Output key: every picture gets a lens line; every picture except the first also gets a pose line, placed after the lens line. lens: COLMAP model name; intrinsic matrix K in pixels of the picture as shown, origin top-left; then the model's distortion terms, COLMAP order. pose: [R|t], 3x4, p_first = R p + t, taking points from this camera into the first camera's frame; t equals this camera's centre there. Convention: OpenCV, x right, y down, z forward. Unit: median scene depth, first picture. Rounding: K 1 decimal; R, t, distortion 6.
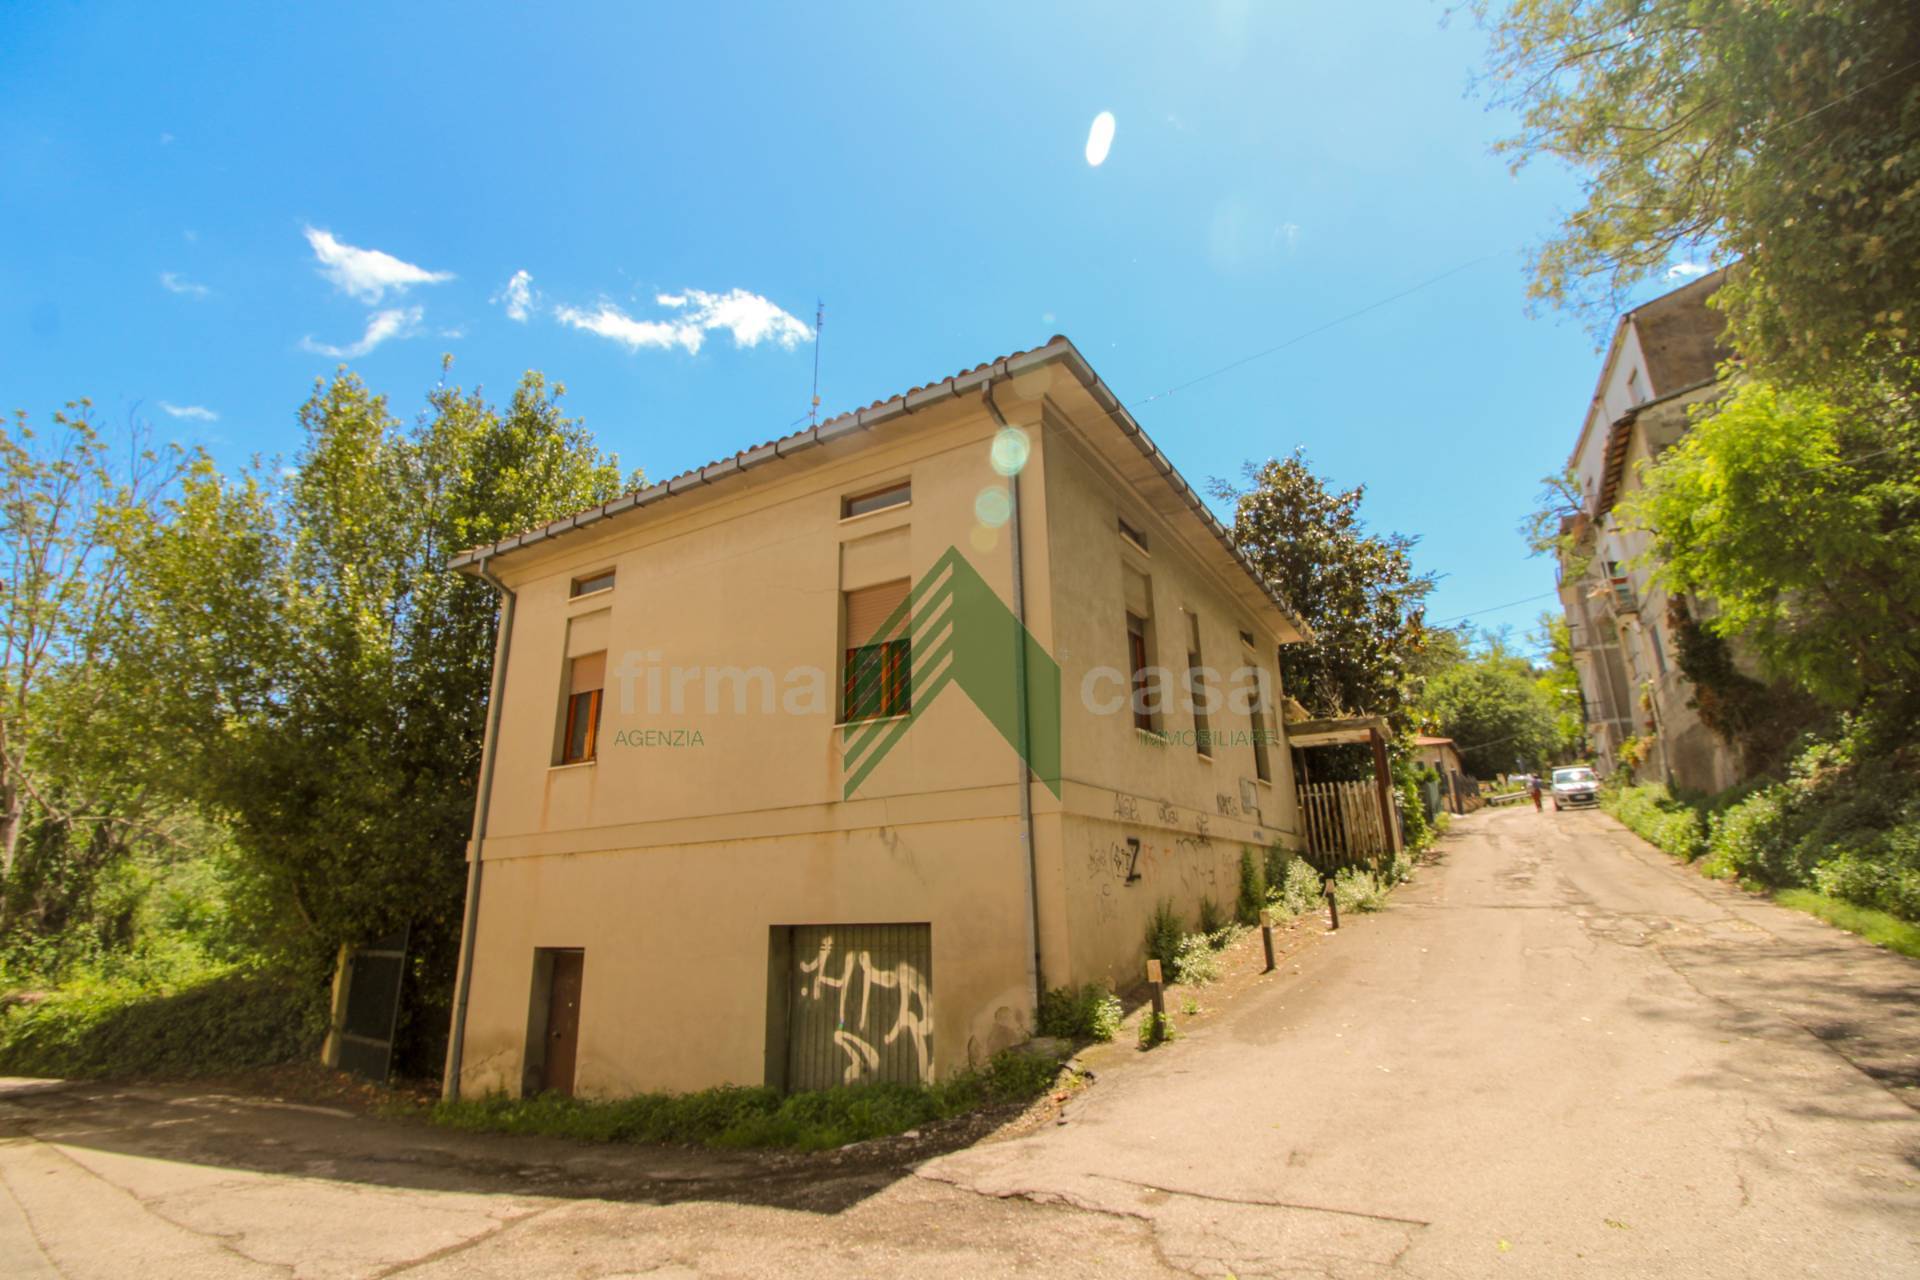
lens RADIAL K [[884.9, 0, 964.1], [0, 884.9, 631.4], [0, 0, 1]] dist [0.006591, -0.015588]
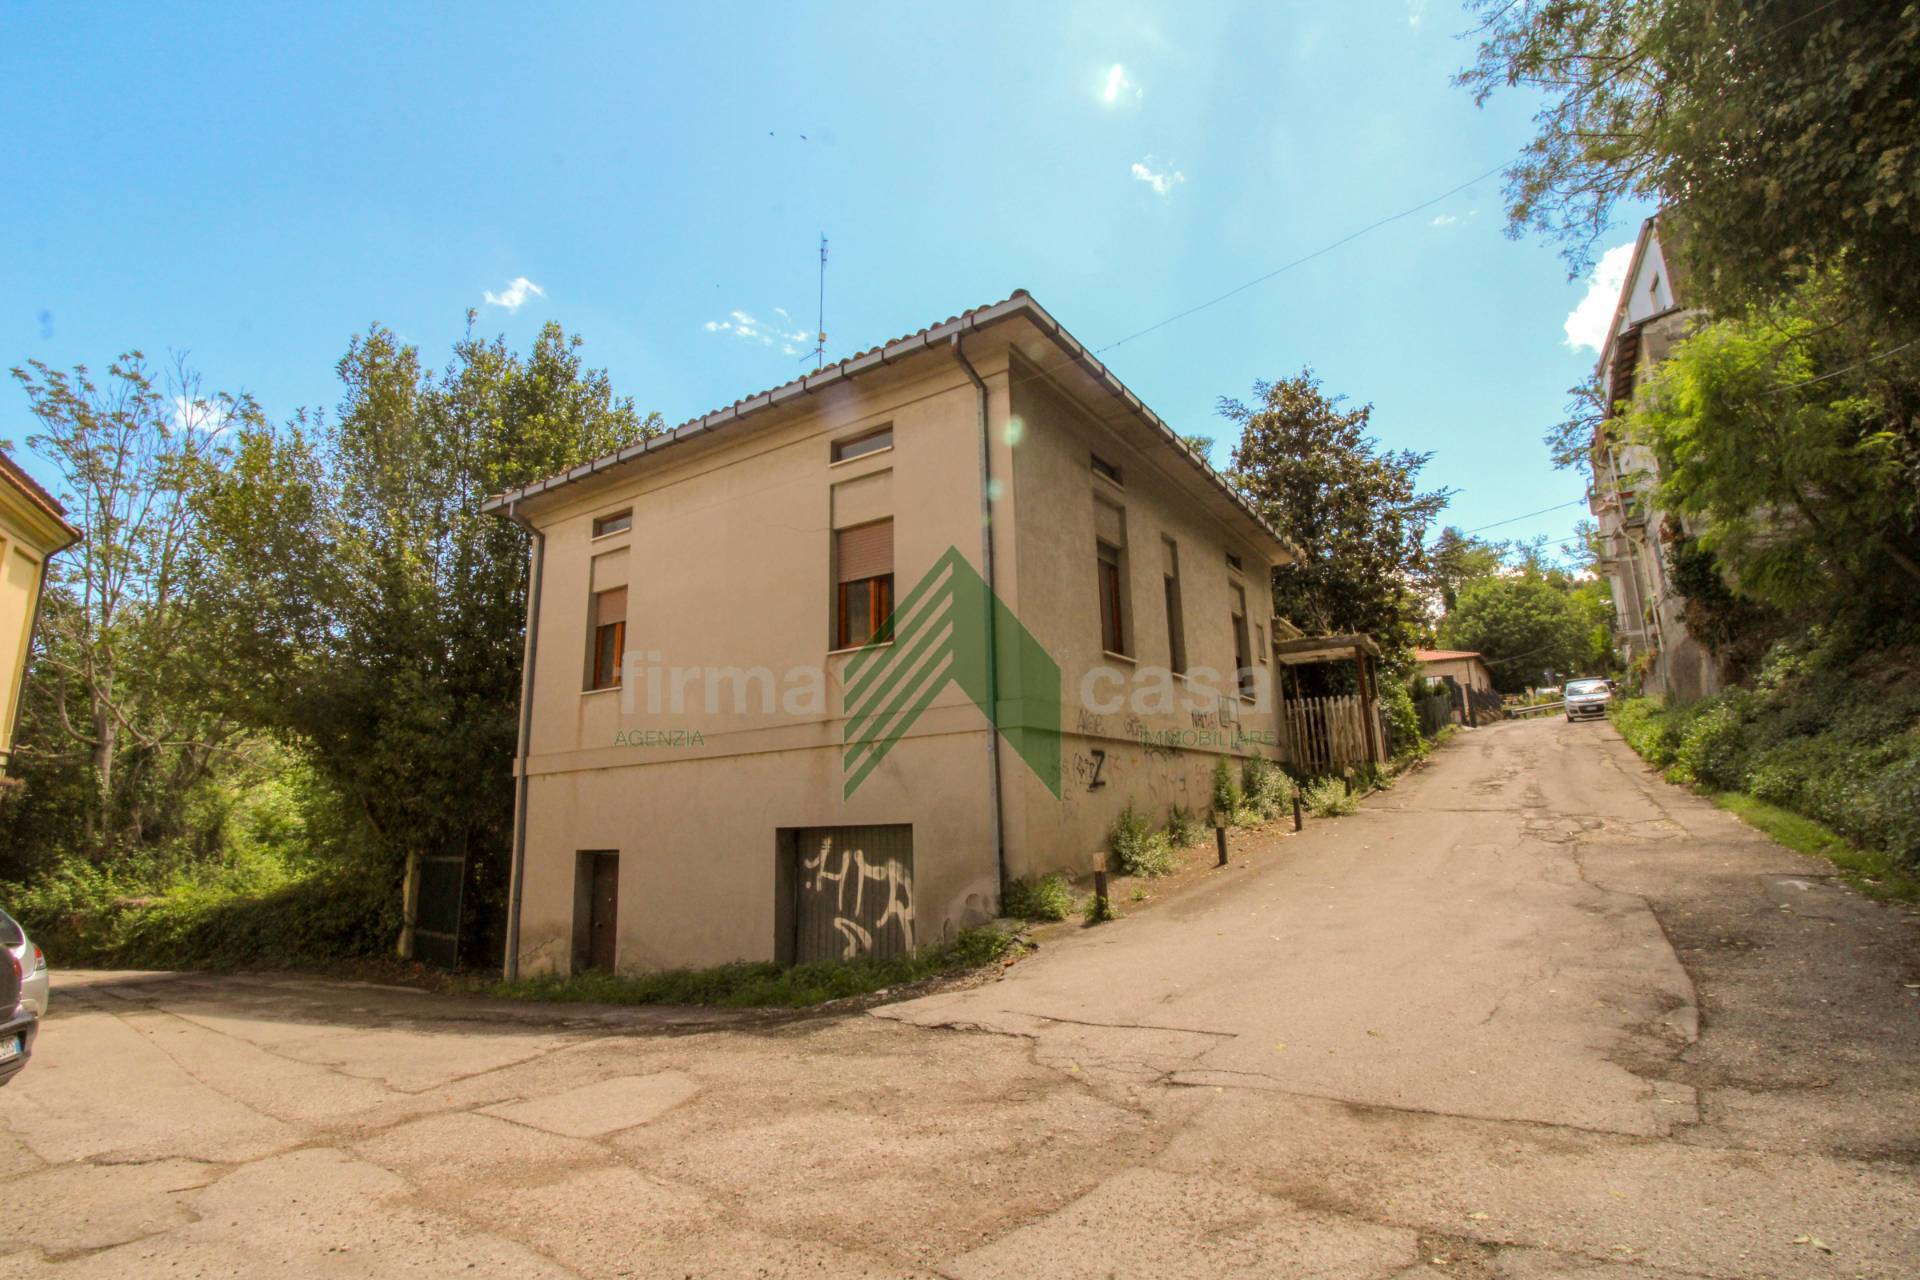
lens RADIAL K [[886.7, 0, 964.3], [0, 886.7, 619.9], [0, 0, 1]] dist [0.002000, -0.013069]
pose [[0.999115, -0.014884, -0.039350, 0.055760], [0.017882, 0.996873, 0.076976, -0.013501], [0.038082, -0.077612, 0.996256, -0.080832]]
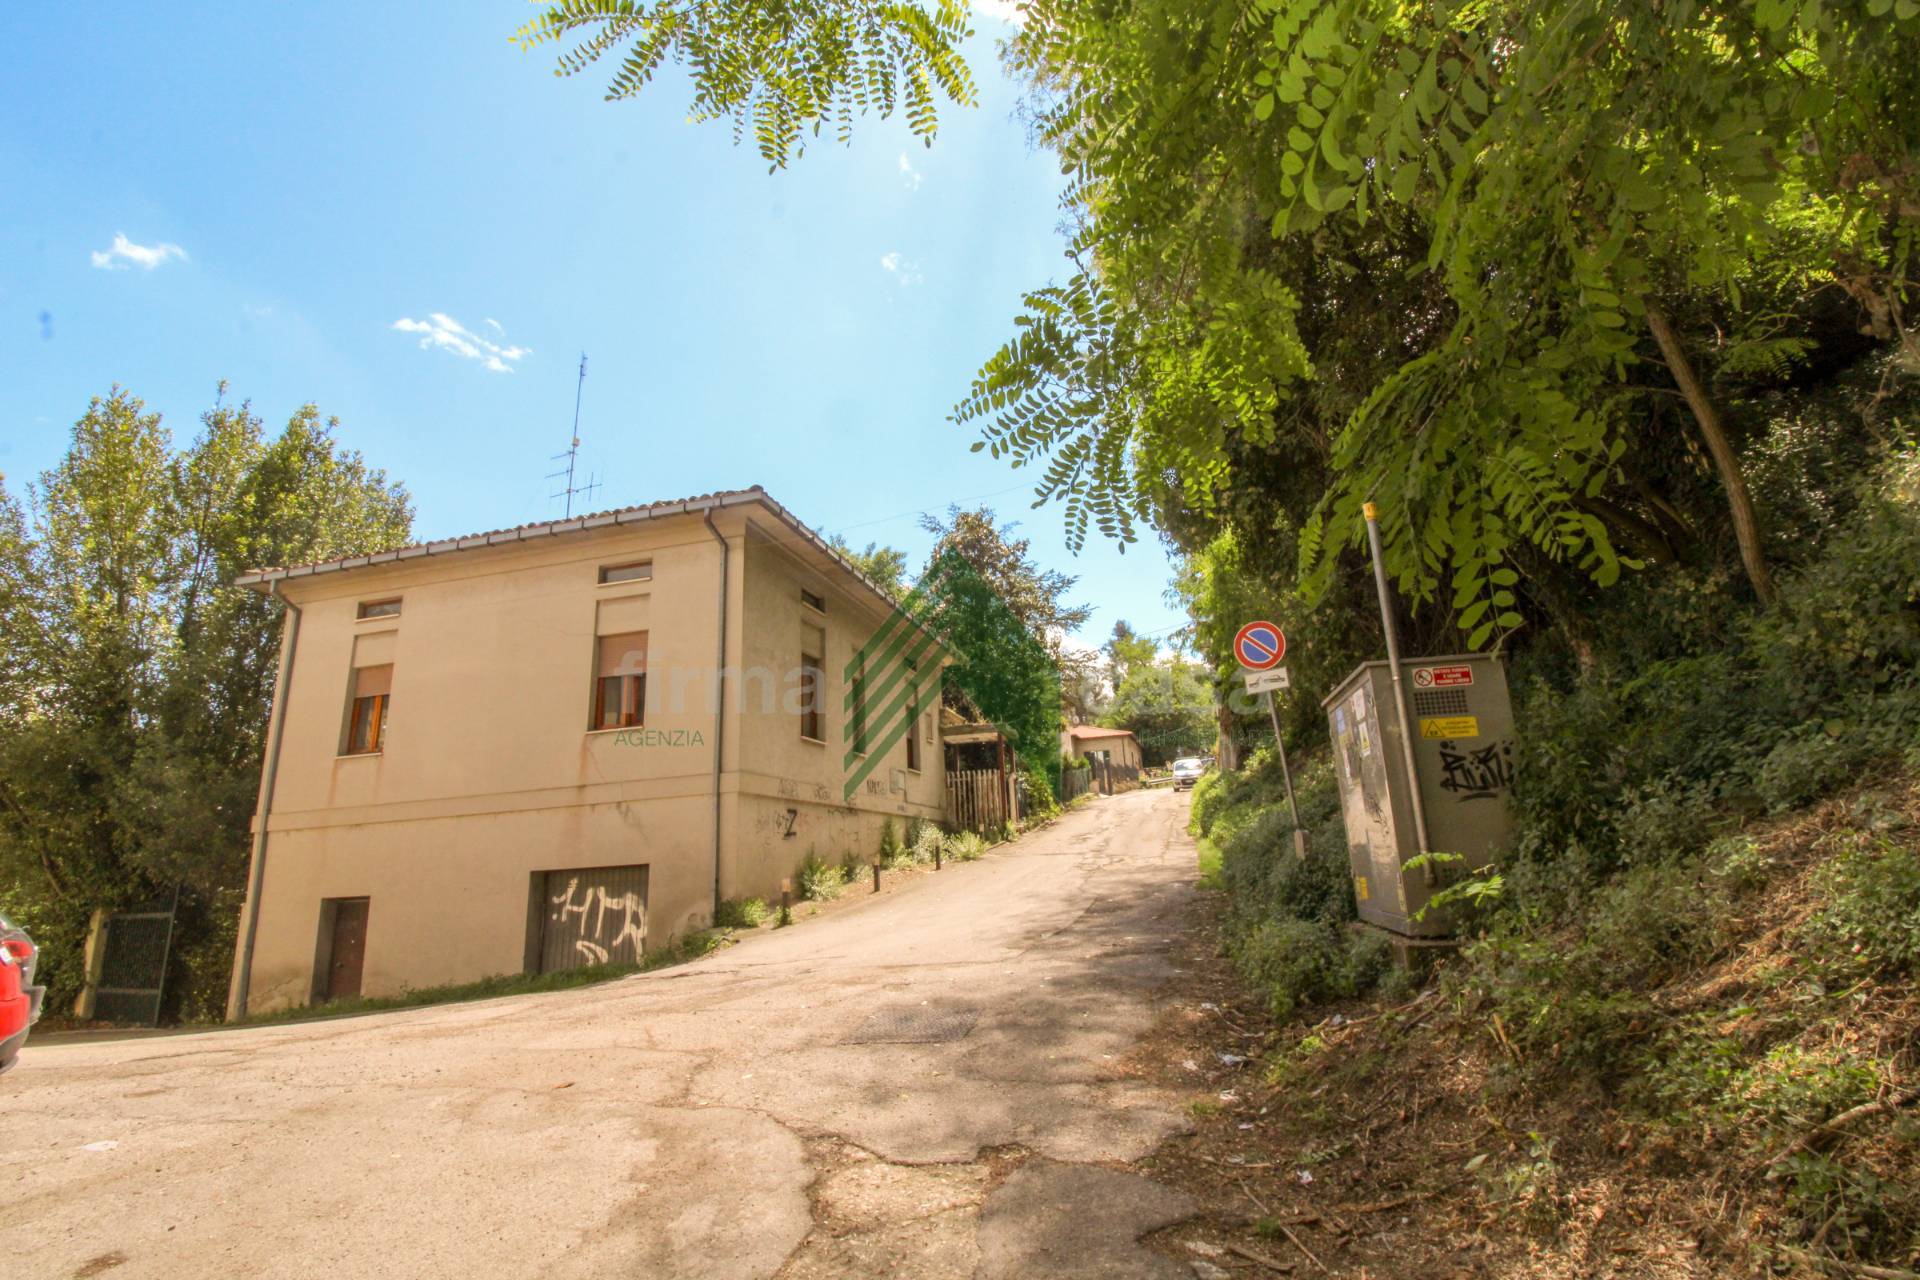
lens RADIAL K [[886.7, 0, 964.3], [0, 886.7, 619.9], [0, 0, 1]] dist [0.002000, -0.013069]
pose [[0.961212, 0.051639, 0.270932, 0.035236], [-0.053713, 0.998556, 0.000240, -0.087909], [-0.270529, -0.014784, 0.962598, -0.443671]]
